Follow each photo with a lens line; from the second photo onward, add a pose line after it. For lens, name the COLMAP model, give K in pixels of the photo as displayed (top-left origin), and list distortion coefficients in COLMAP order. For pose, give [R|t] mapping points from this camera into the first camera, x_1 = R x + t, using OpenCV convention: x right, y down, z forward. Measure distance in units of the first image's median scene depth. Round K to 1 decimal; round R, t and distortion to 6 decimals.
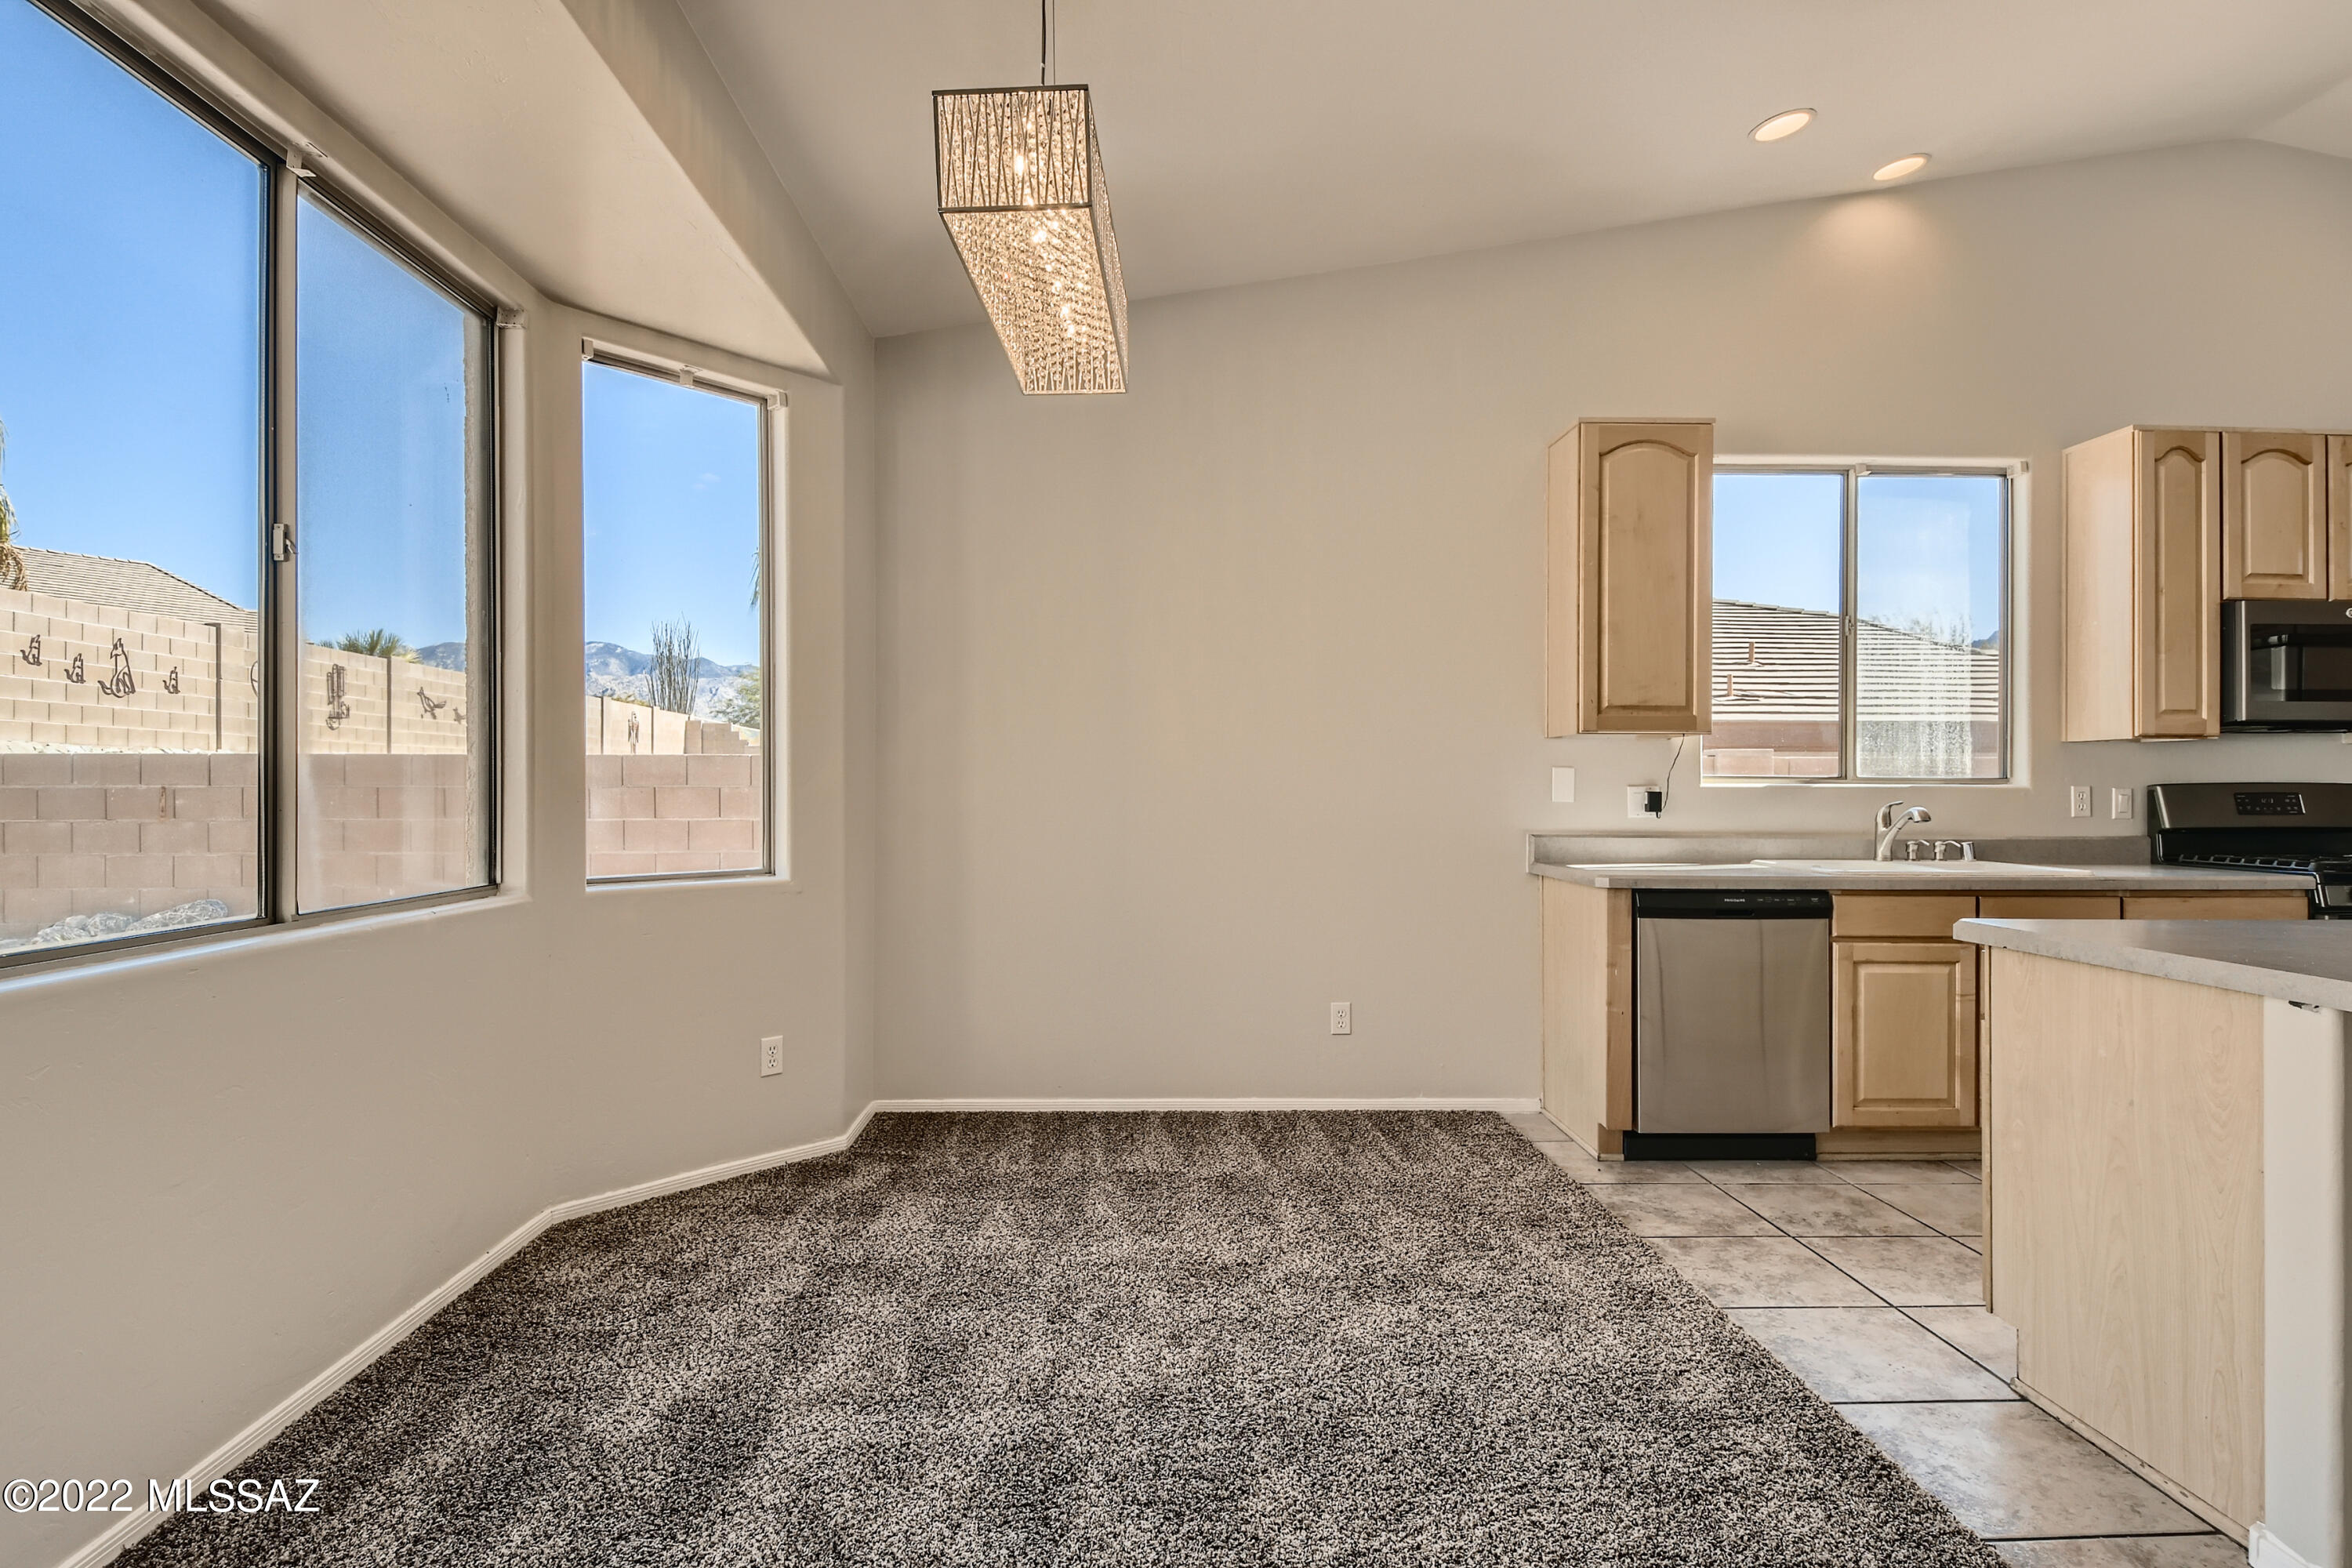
lens RADIAL K [[1192.1, 0, 1176.0], [0, 1192.1, 784.0], [0, 0, 1]] dist [0.012969, 0.000013]
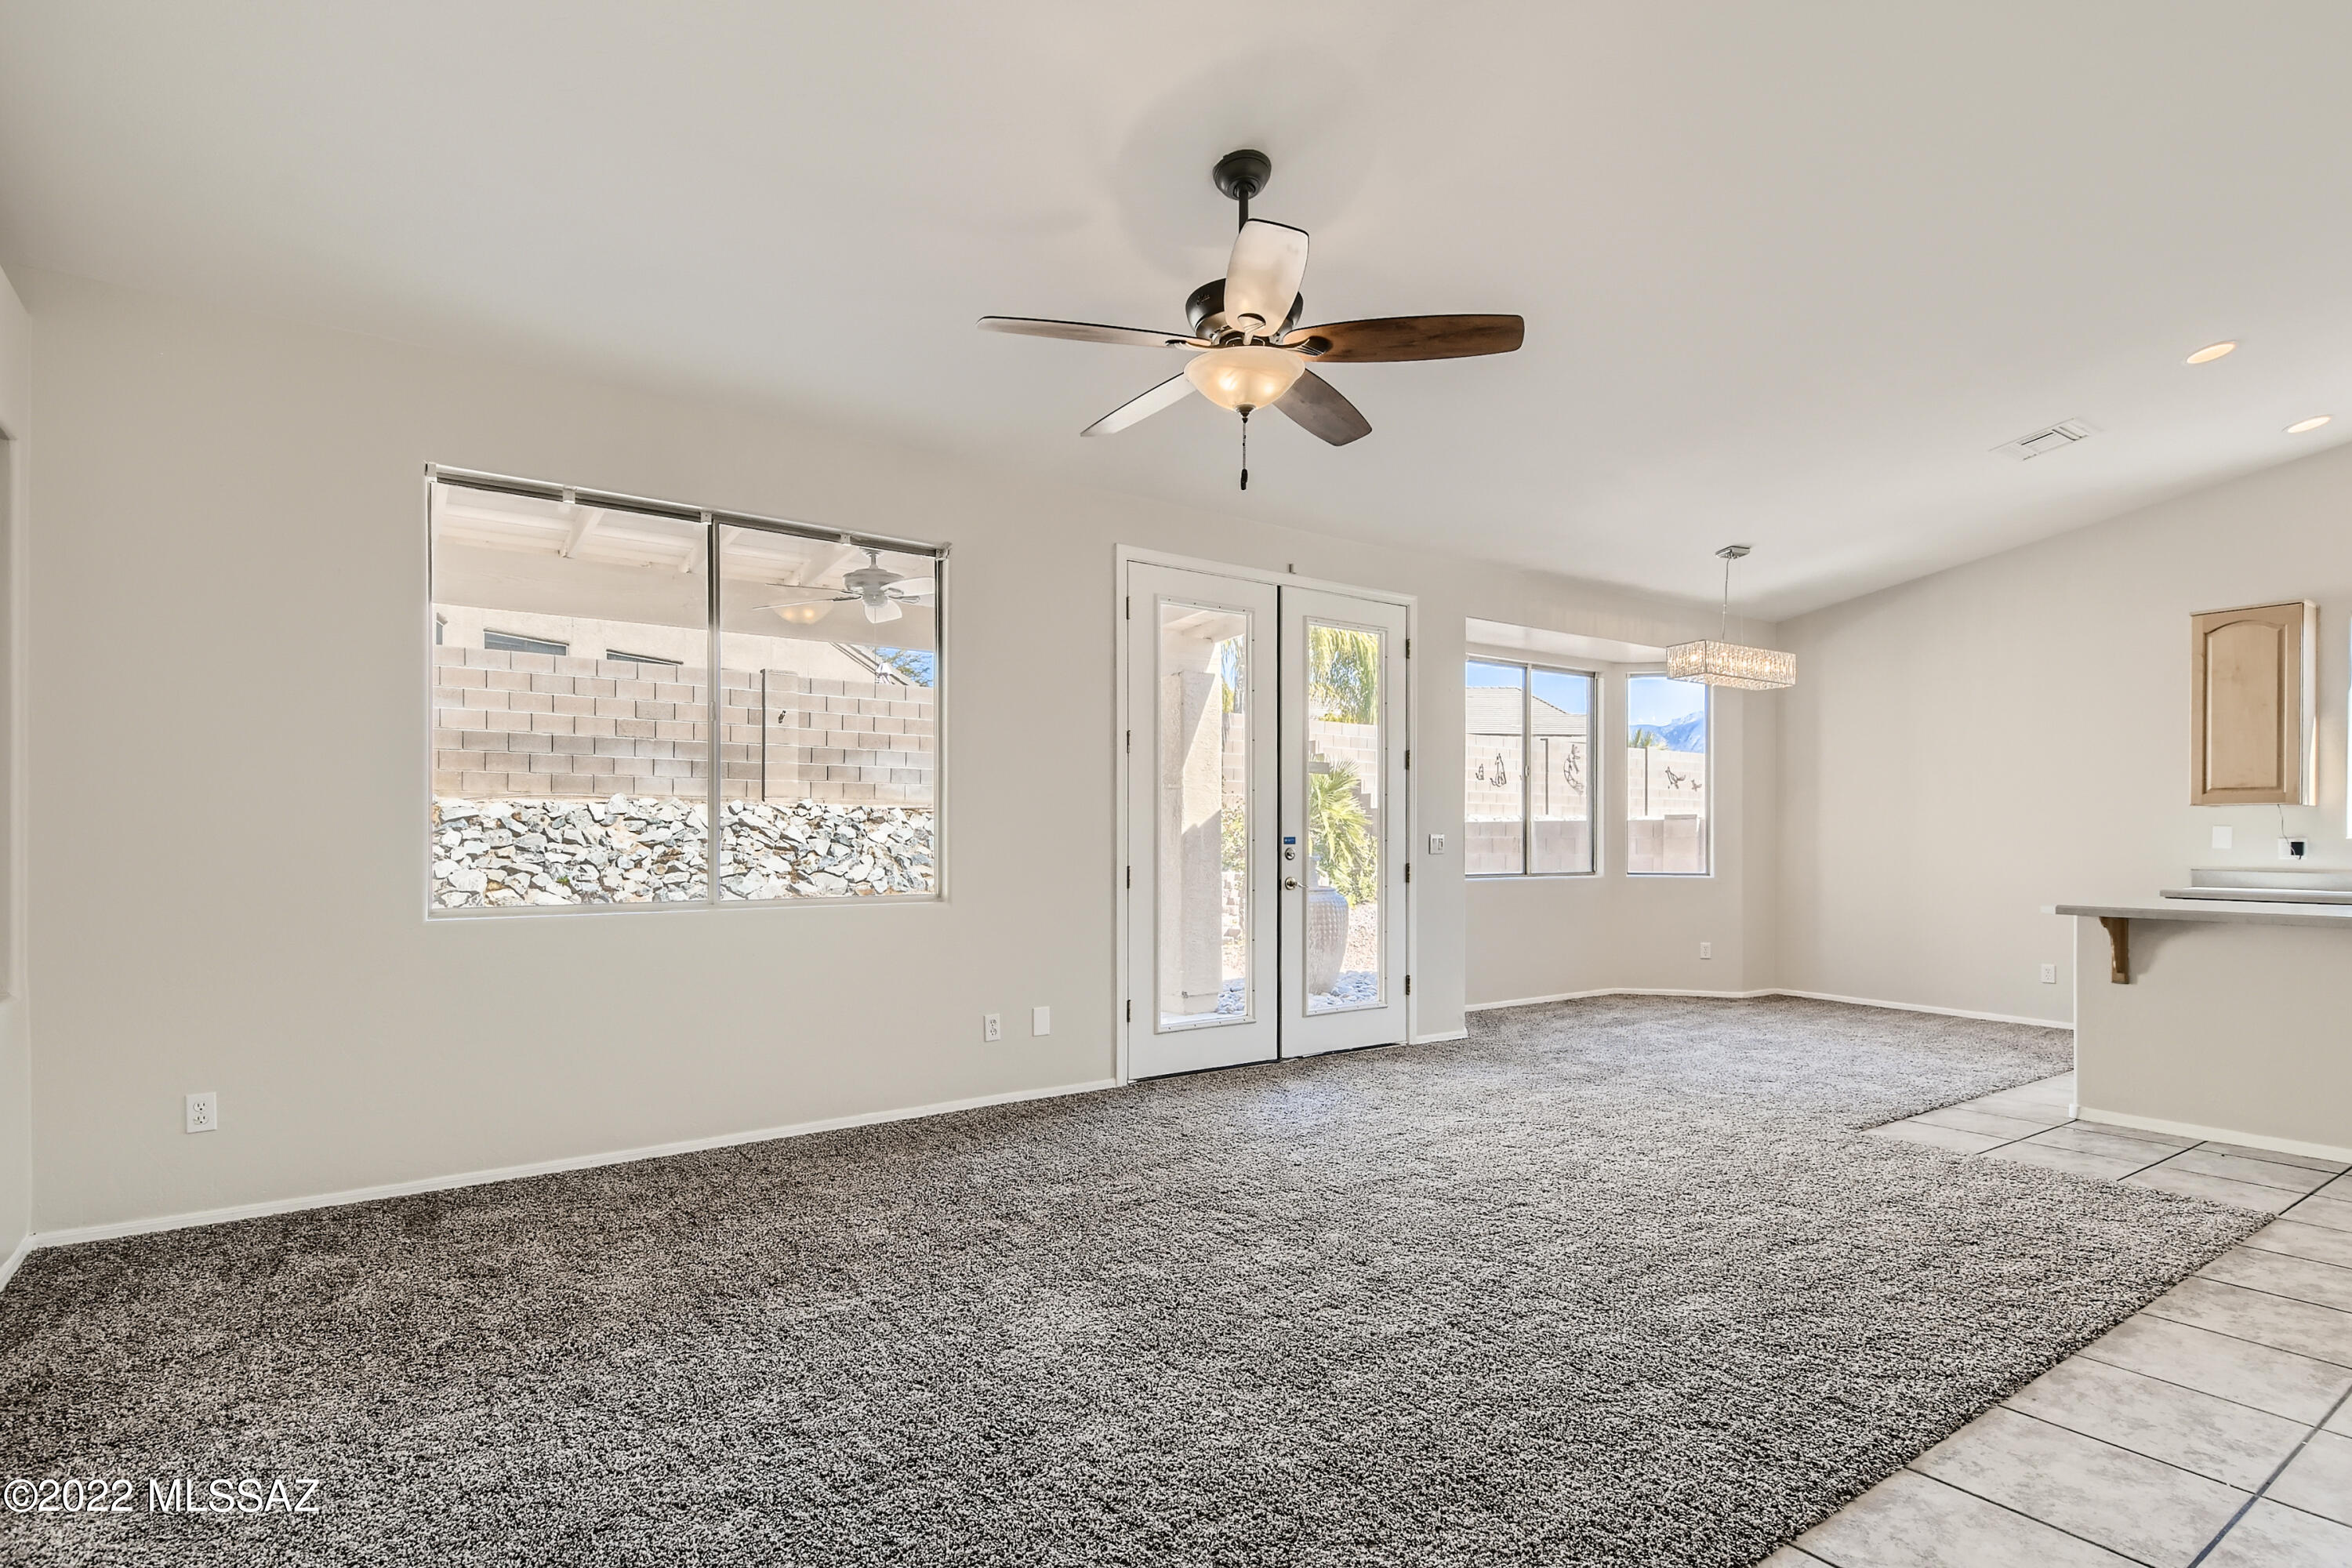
lens RADIAL K [[1135.7, 0, 1162.1], [0, 1135.7, 842.1], [0, 0, 1]] dist [0.051941, -0.032492]
pose [[0.531367, 0.004433, -0.847130, 0.918218], [0.000388, 0.999985, 0.005477, -0.001561], [0.847142, -0.003239, 0.531357, -1.019262]]
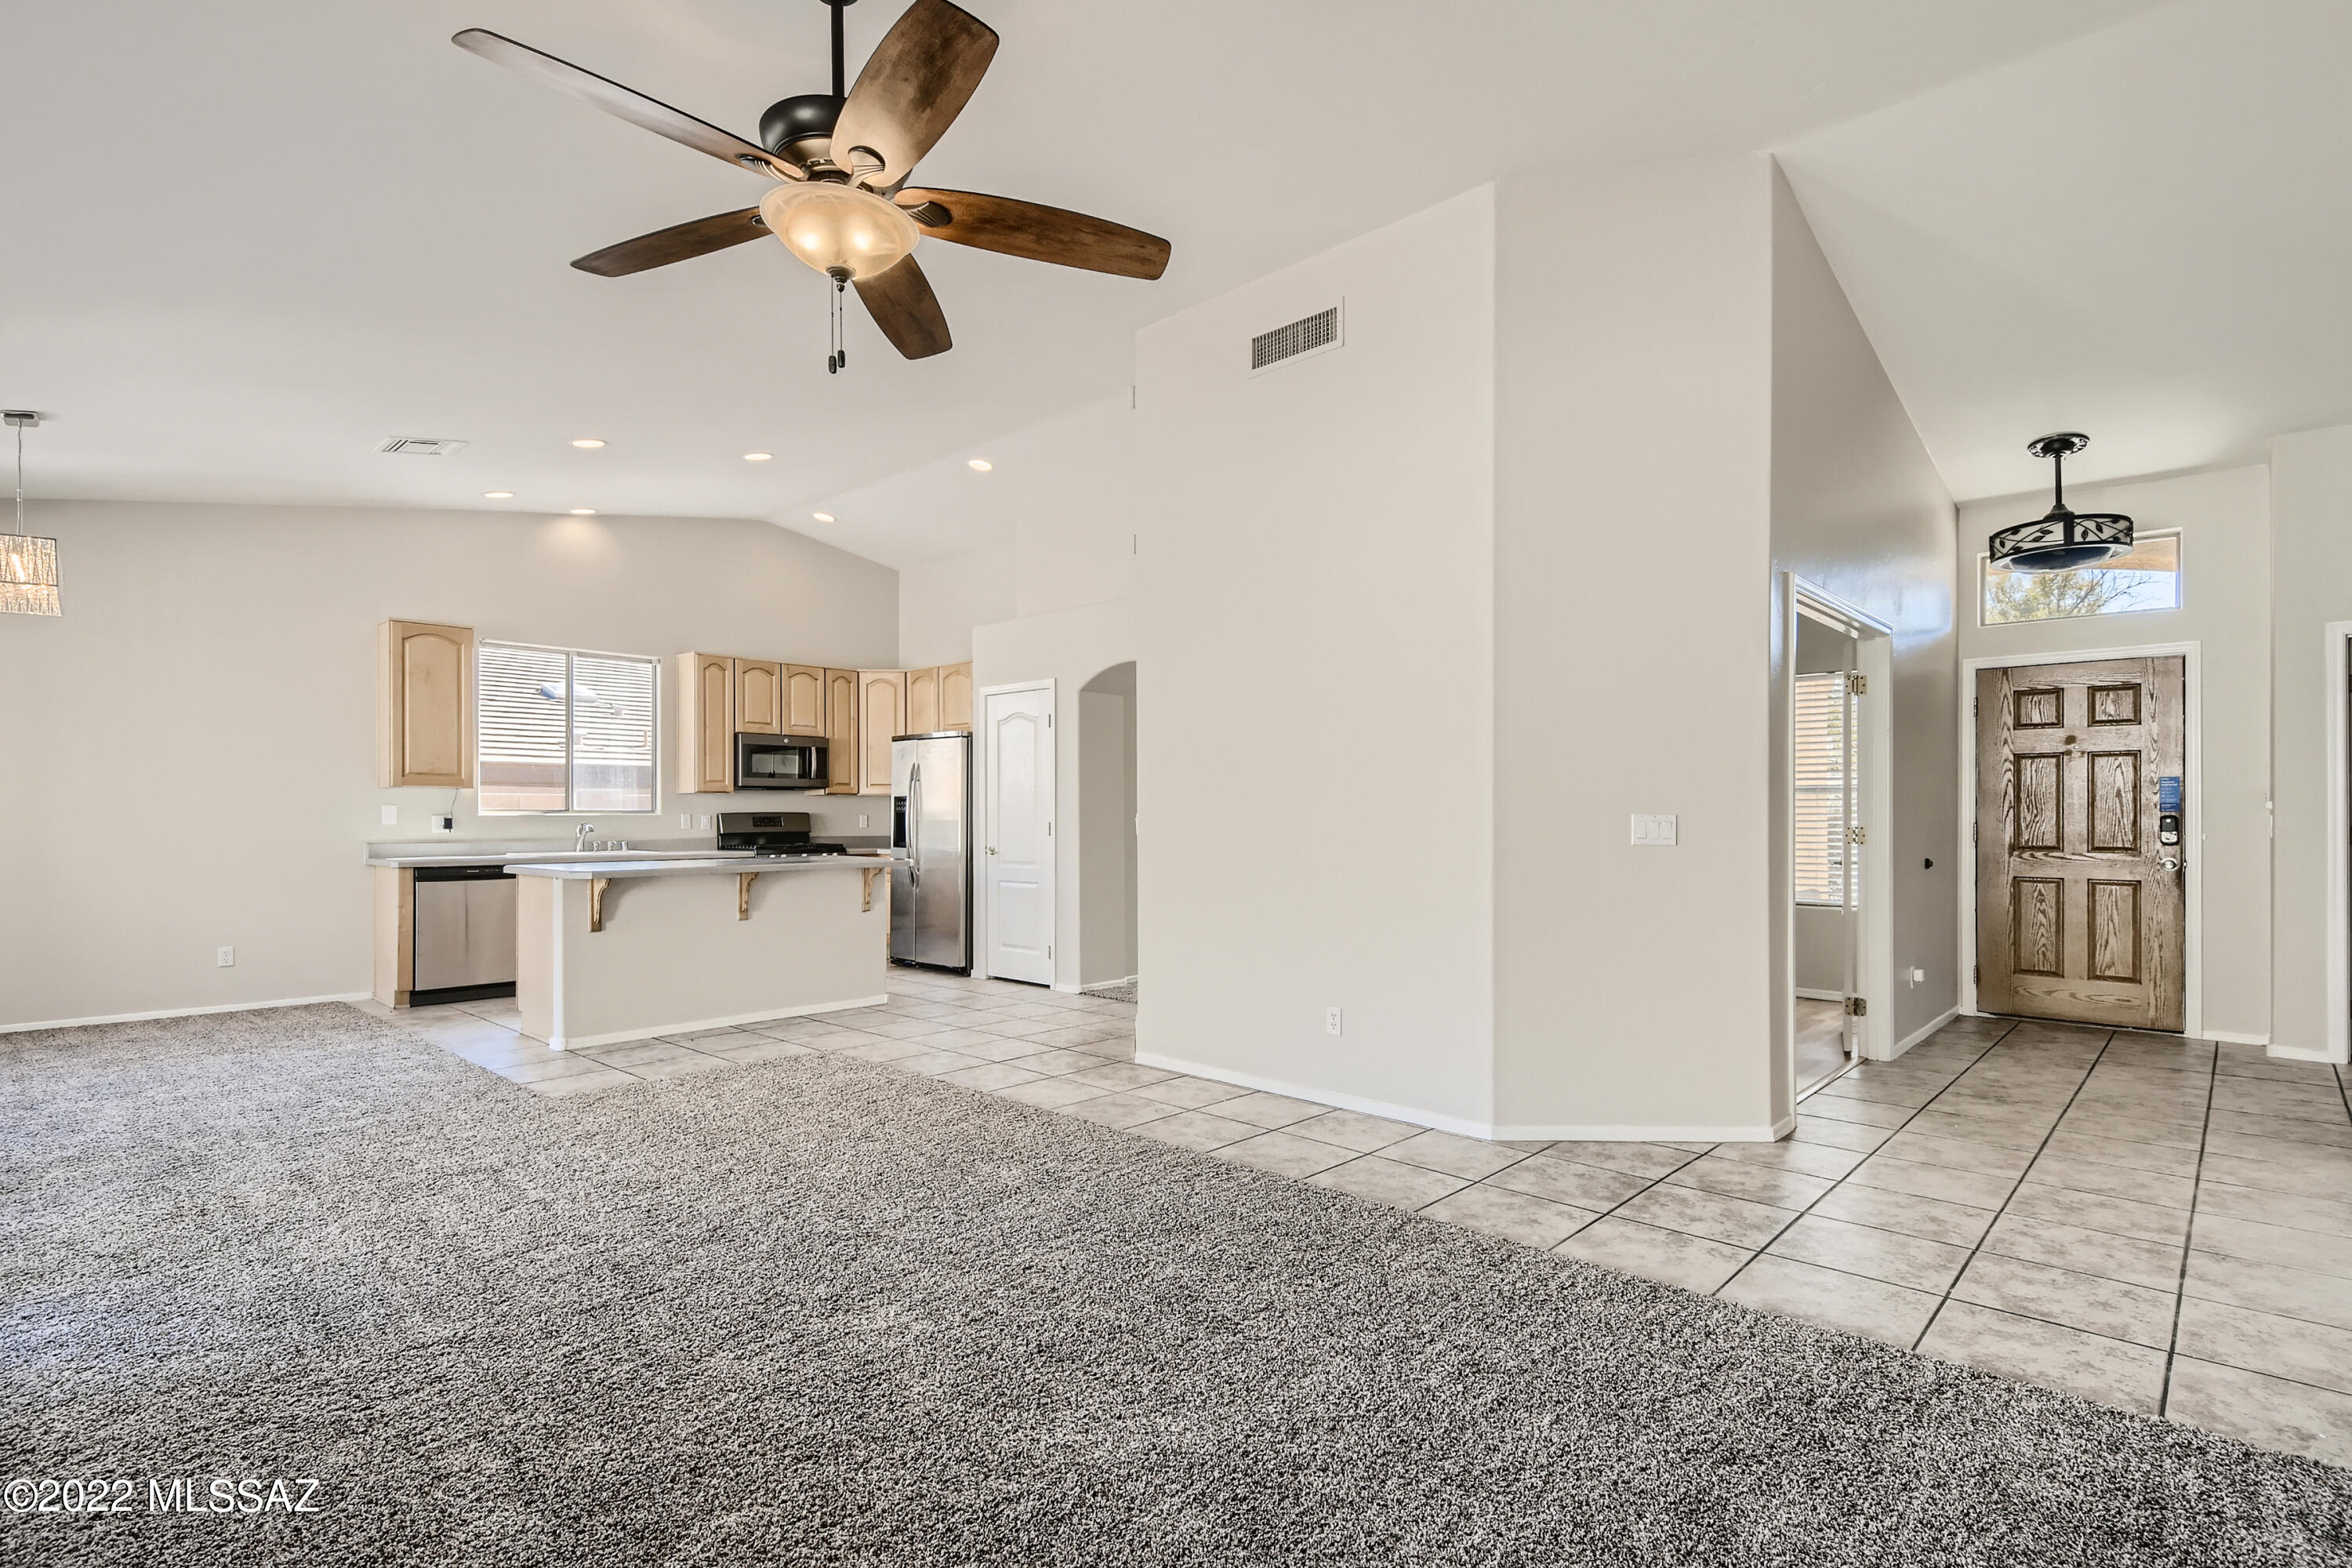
lens RADIAL K [[1138.4, 0, 1185.2], [0, 1138.4, 809.1], [0, 0, 1]] dist [0.041258, -0.028243]
pose [[0.708543, 0.001230, 0.705667, -0.052636], [0.000673, 0.999997, -0.002419, -0.002177], [-0.705668, 0.002189, 0.708540, -1.126898]]
